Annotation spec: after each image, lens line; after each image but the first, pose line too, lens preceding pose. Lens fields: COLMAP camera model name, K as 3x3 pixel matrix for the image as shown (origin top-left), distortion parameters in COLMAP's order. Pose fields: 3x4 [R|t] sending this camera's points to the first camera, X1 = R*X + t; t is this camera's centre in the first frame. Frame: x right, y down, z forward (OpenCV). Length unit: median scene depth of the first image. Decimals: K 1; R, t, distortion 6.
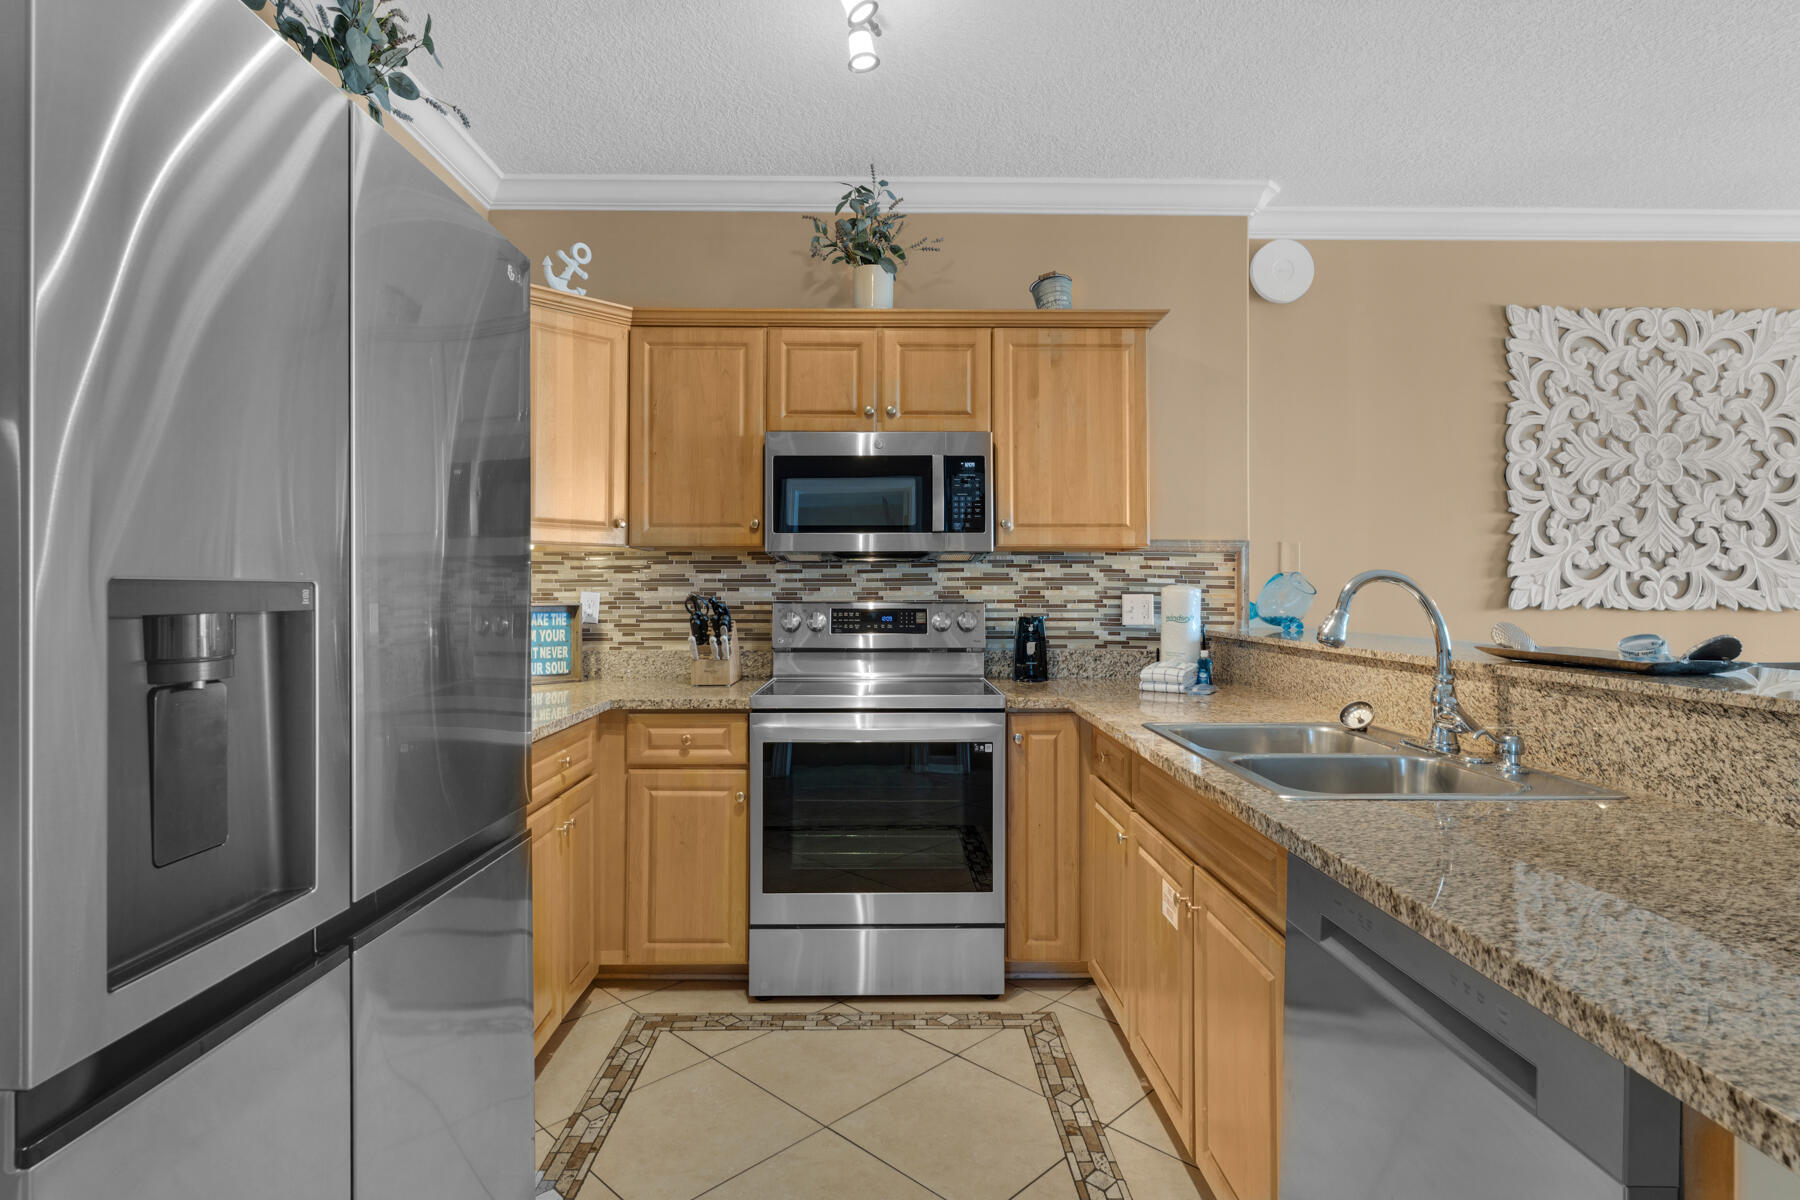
lens RADIAL K [[942.0, 0, 902.1], [0, 942.0, 581.1], [0, 0, 1]] dist [-0.001202, 0.001500]
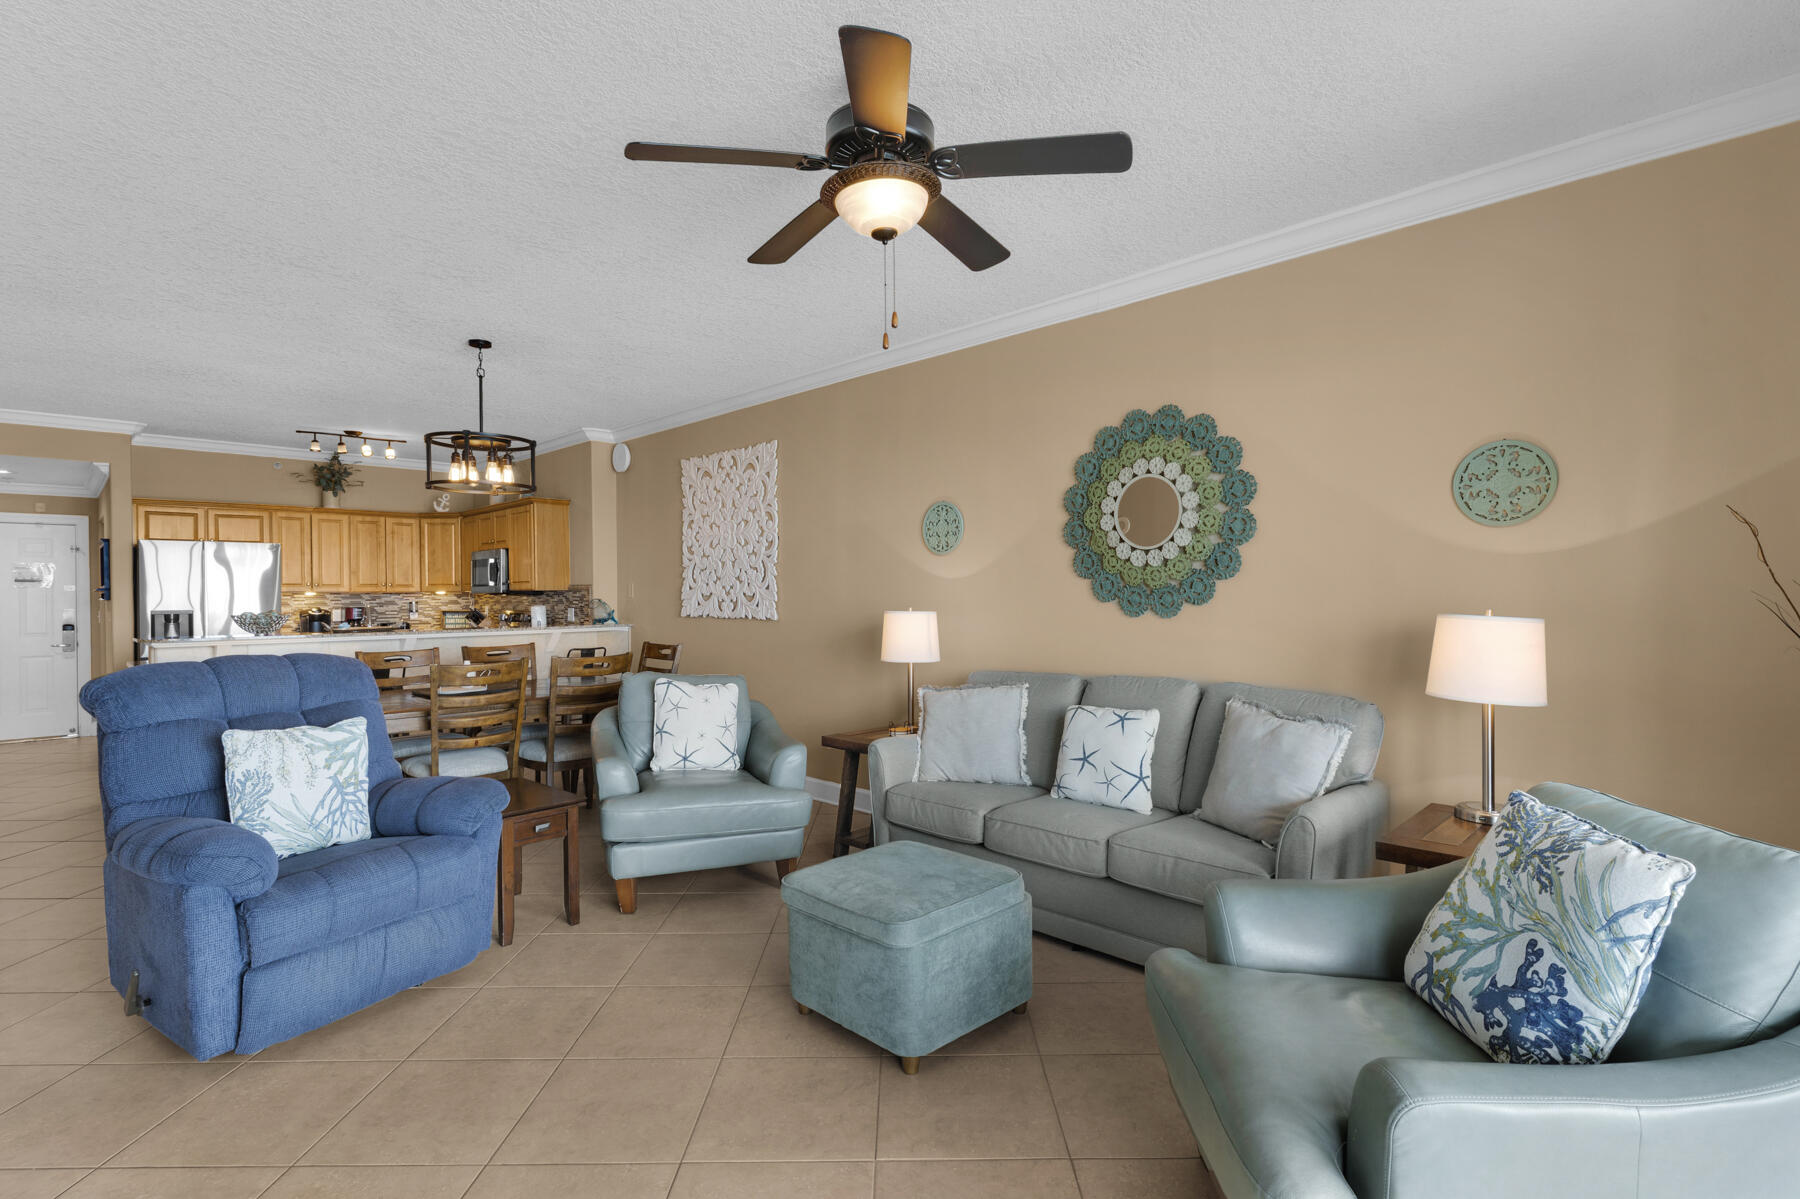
lens RADIAL K [[861.2, 0, 900.0], [0, 861.2, 599.5], [0, 0, 1]] dist [0.001533, 0.000339]
pose [[0.693301, -0.001392, -0.720646, 2.385271], [0.016713, 0.999760, 0.014148, -0.024154], [0.720454, -0.021852, 0.693158, 0.092606]]
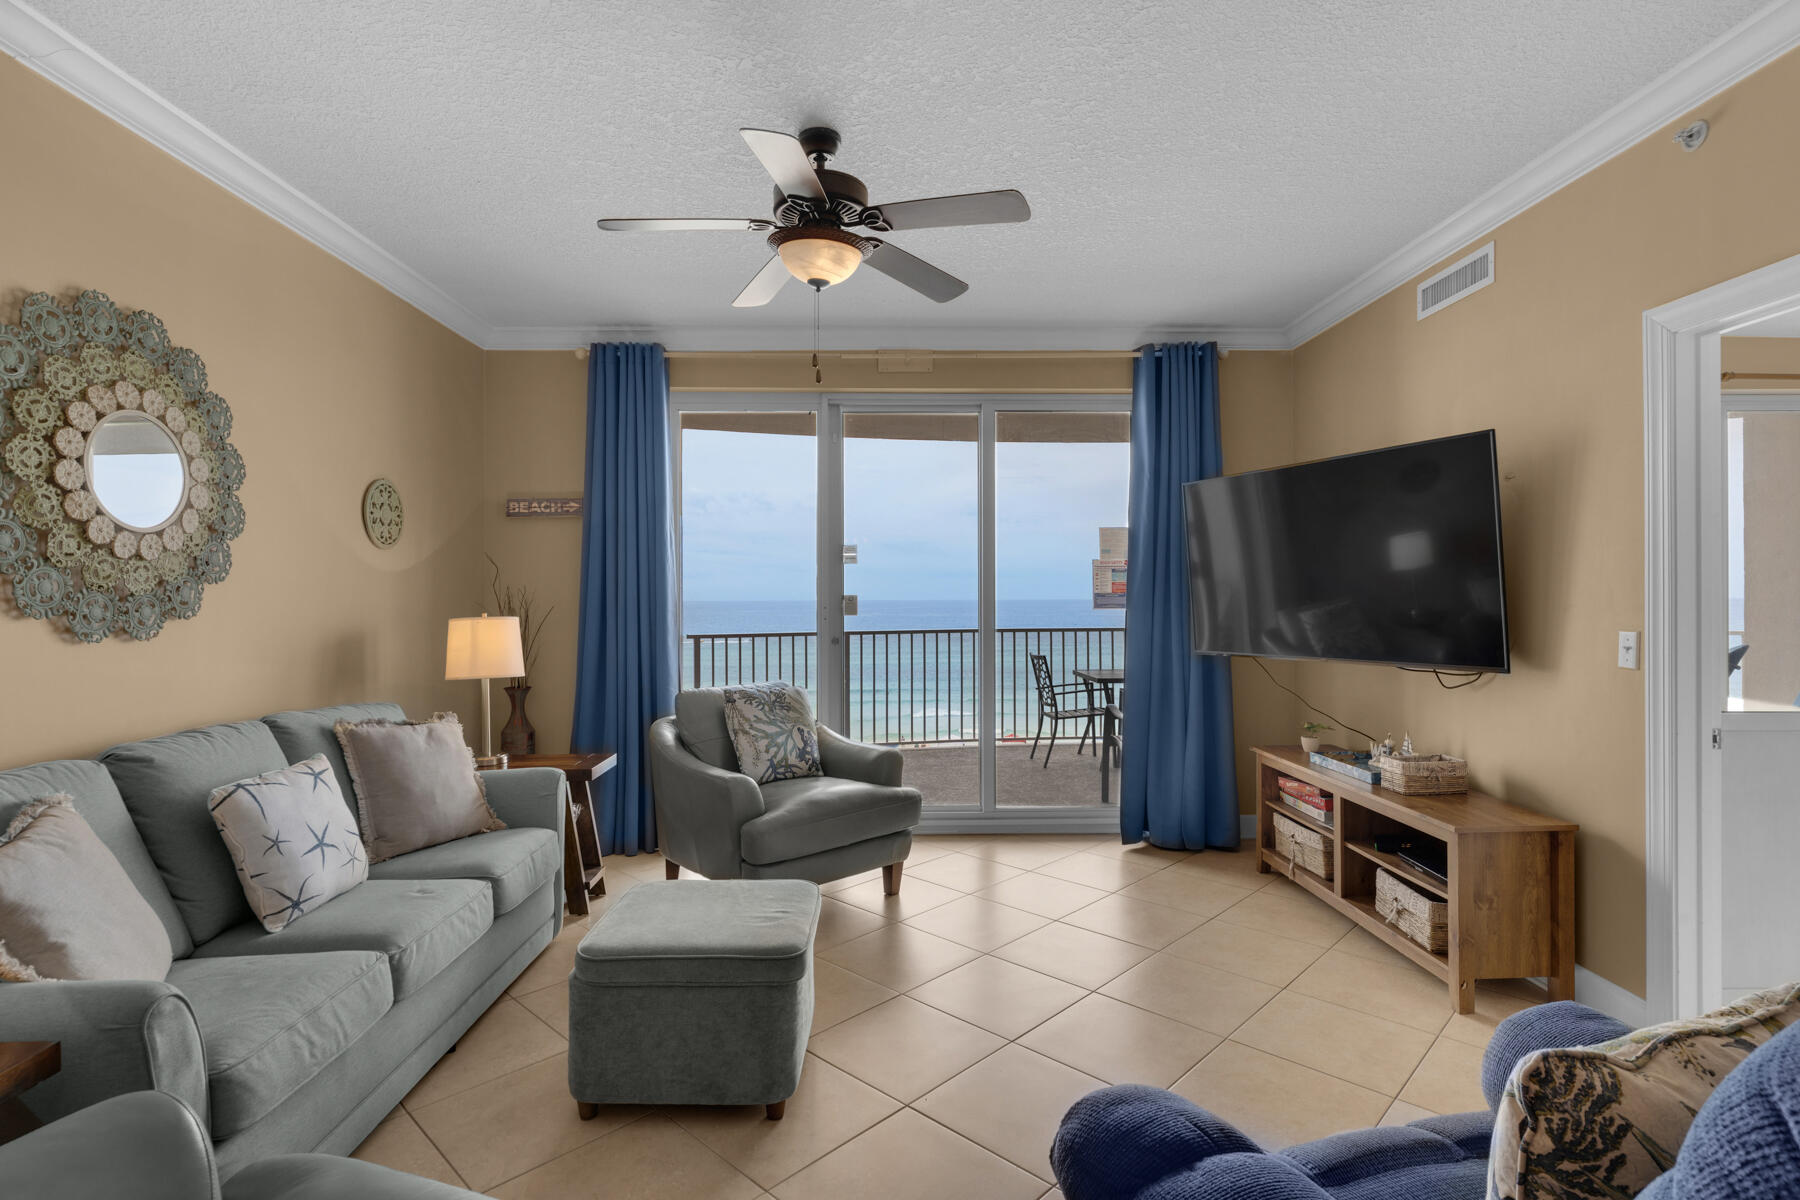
lens RADIAL K [[882.4, 0, 897.7], [0, 882.4, 592.9], [0, 0, 1]] dist [-0.002413, 0.000222]
pose [[0.002441, 0.004355, 0.999988, 1.132430], [-0.006927, 0.999967, -0.004338, -0.019863], [-0.999973, -0.006917, 0.002471, 0.472800]]
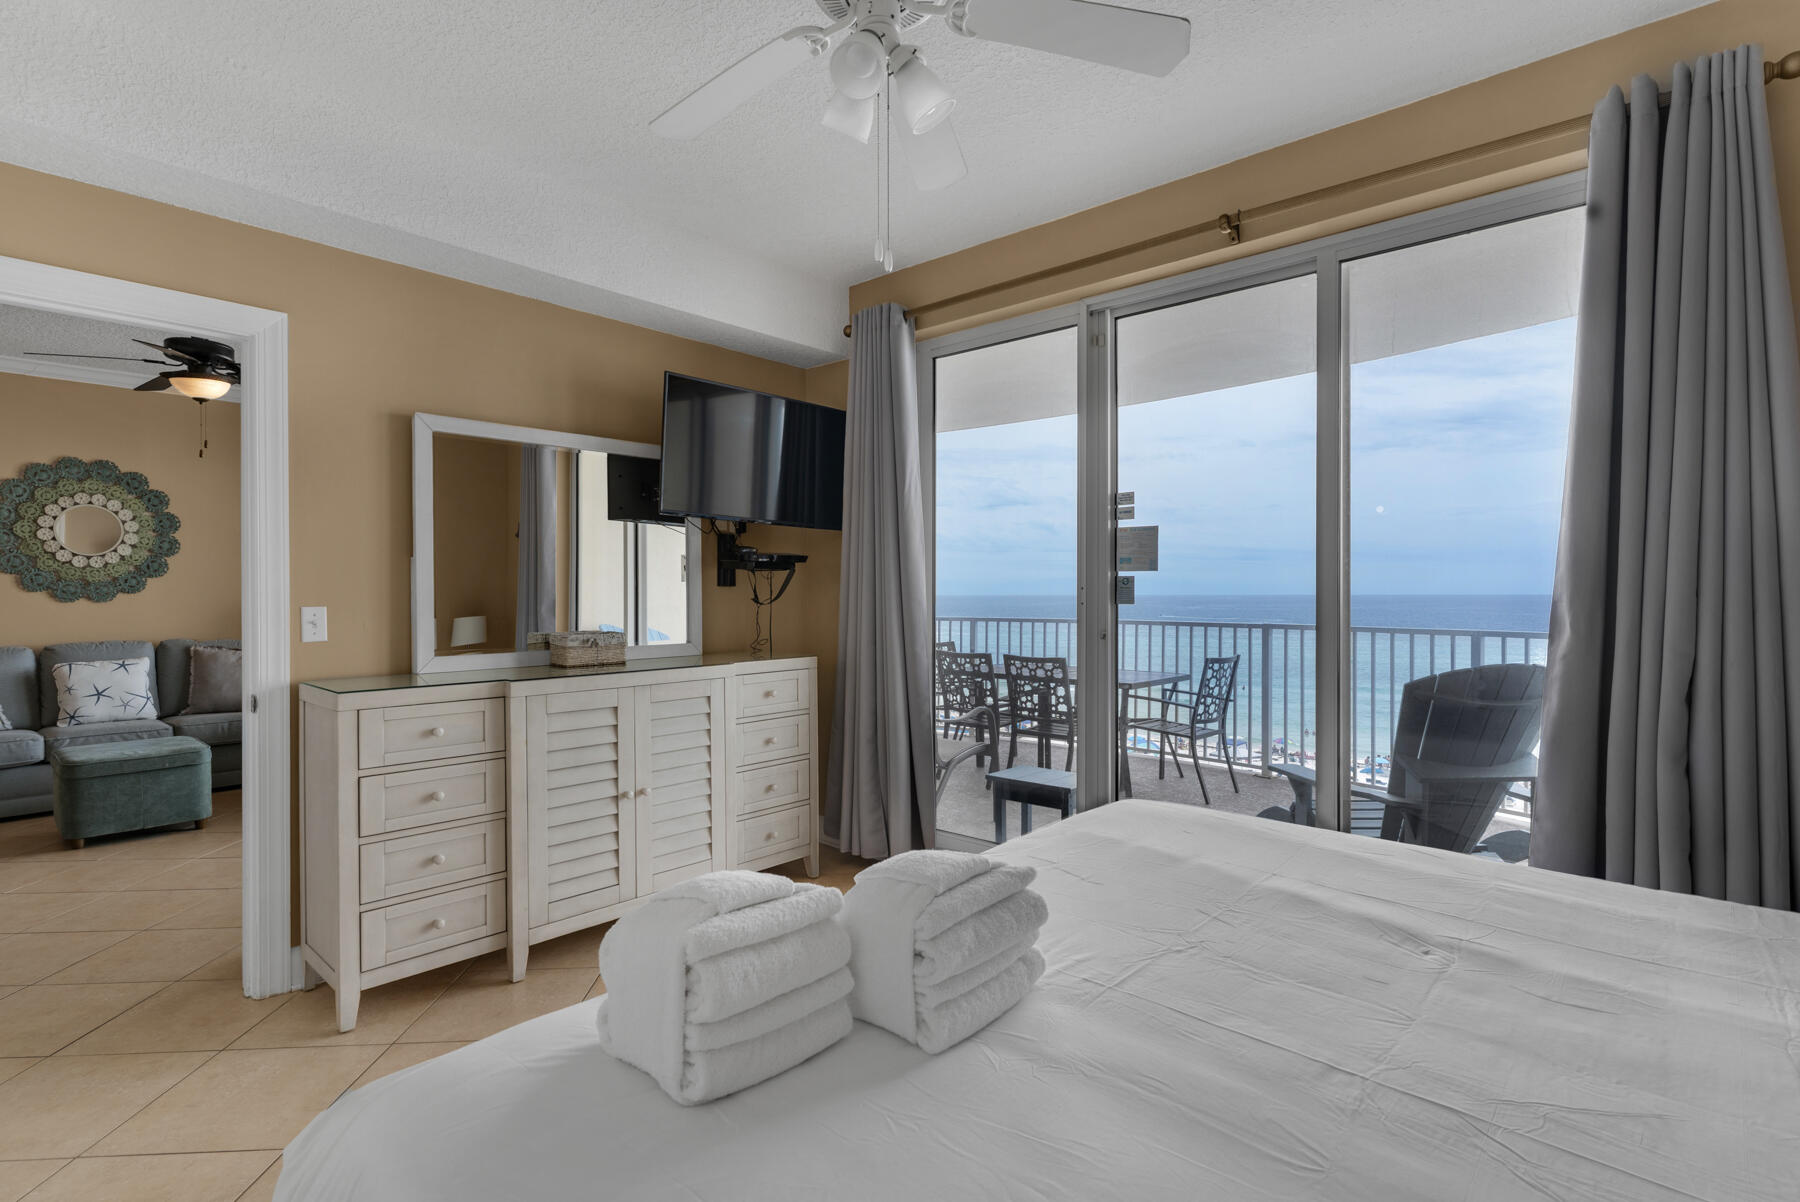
lens RADIAL K [[879.0, 0, 900.6], [0, 879.0, 597.3], [0, 0, 1]] dist [0.002369, 0.000602]
pose [[0.680357, -0.005647, 0.732859, 1.647602], [-0.004172, 0.999924, 0.011577, -0.015169], [-0.732869, -0.010934, 0.680282, -1.128658]]
